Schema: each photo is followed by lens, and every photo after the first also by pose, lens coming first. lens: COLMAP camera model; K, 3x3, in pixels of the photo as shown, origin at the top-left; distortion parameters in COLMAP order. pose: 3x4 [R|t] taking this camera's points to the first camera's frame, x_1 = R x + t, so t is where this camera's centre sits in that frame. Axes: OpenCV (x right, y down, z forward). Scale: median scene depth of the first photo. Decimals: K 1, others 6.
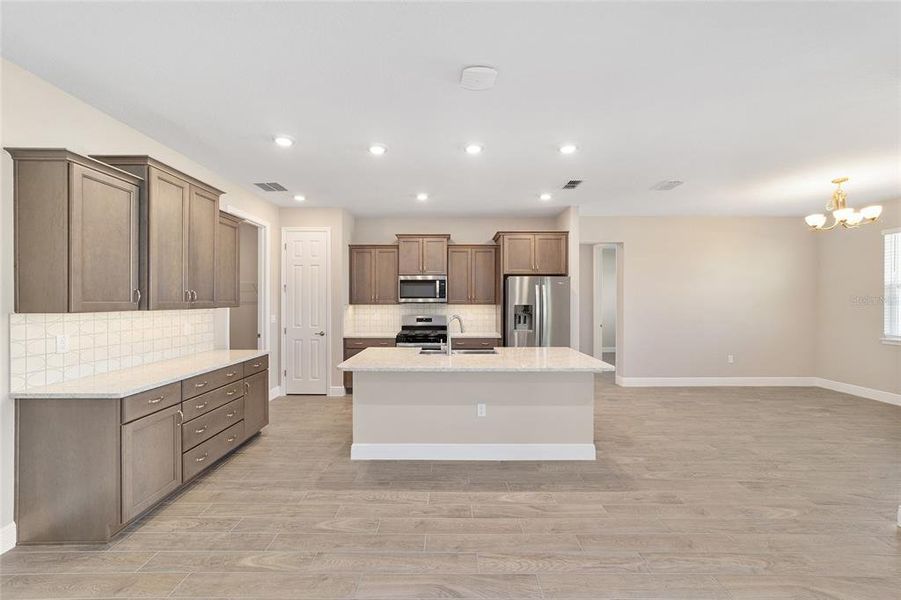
lens RADIAL K [[346.1, 0, 447.4], [0, 346.1, 298.3], [0, 0, 1]] dist [0.000173, 0.002408]
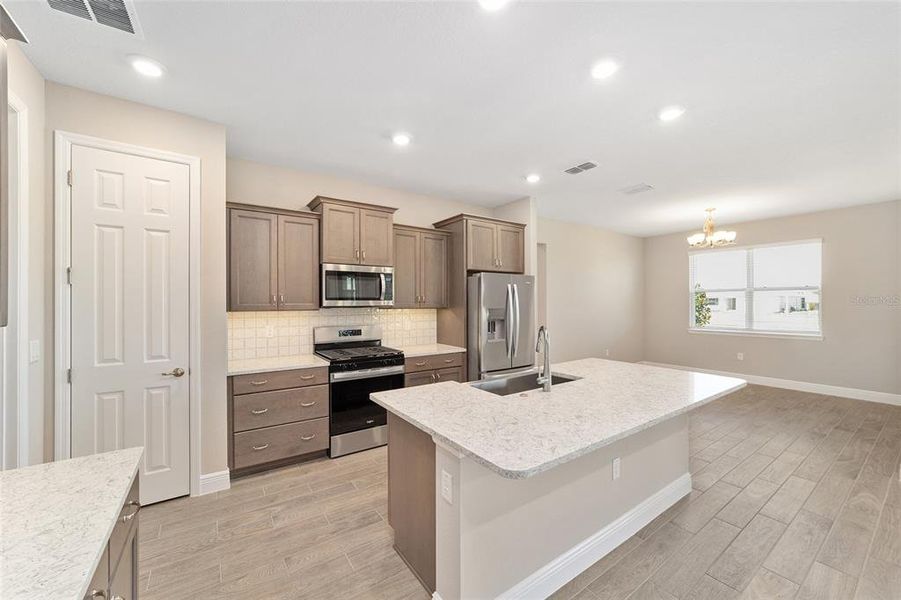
lens RADIAL K [[346.1, 0, 443.9], [0, 346.1, 300.7], [0, 0, 1]] dist [0.000173, 0.002408]
pose [[0.824185, 0.000712, 0.566321, -0.326958], [0.000499, 0.999998, -0.001983, 0.002742], [-0.566321, 0.001917, 0.824183, 0.383336]]
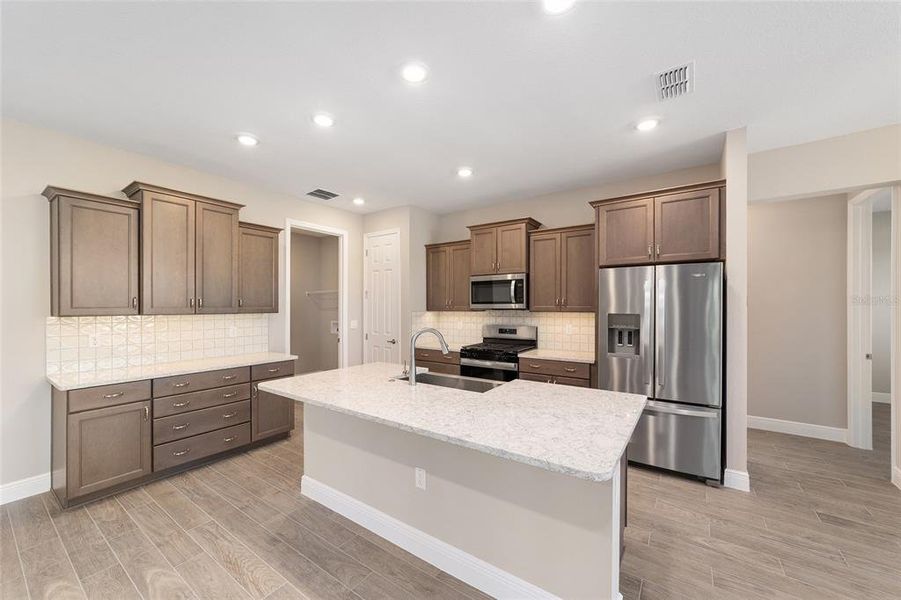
lens RADIAL K [[346.1, 0, 449.2], [0, 346.1, 306.9], [0, 0, 1]] dist [0.000173, 0.002408]
pose [[0.822108, 0.000722, -0.569331, 0.302112], [0.004321, 0.999962, 0.007507, 0.001227], [0.569315, -0.008632, 0.822074, 0.303001]]
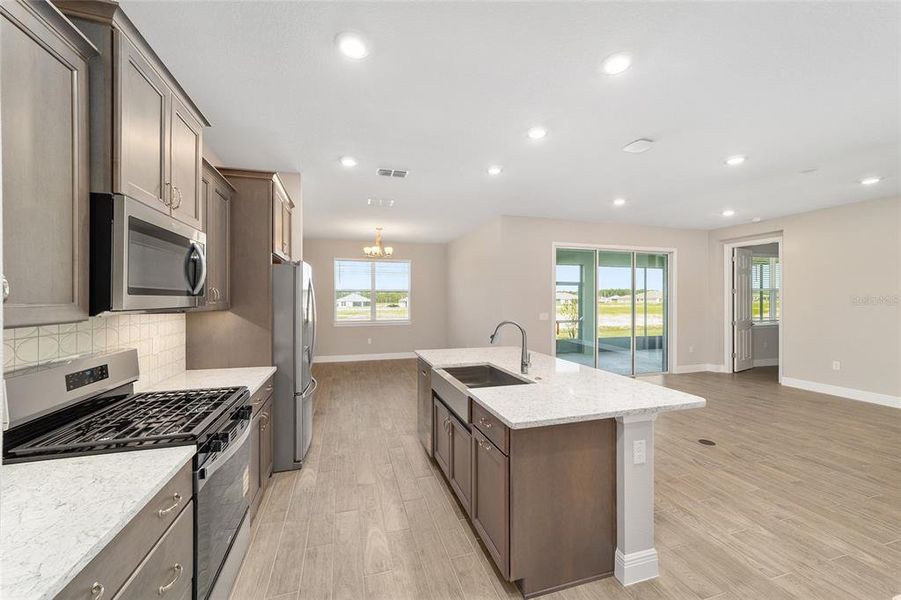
lens RADIAL K [[346.1, 0, 440.4], [0, 346.1, 295.8], [0, 0, 1]] dist [0.000173, 0.002408]
pose [[-0.274592, 0.008495, 0.961523, -0.439276], [-0.000594, 0.999959, -0.009005, 0.003415], [-0.961561, -0.003044, -0.274576, 0.895564]]
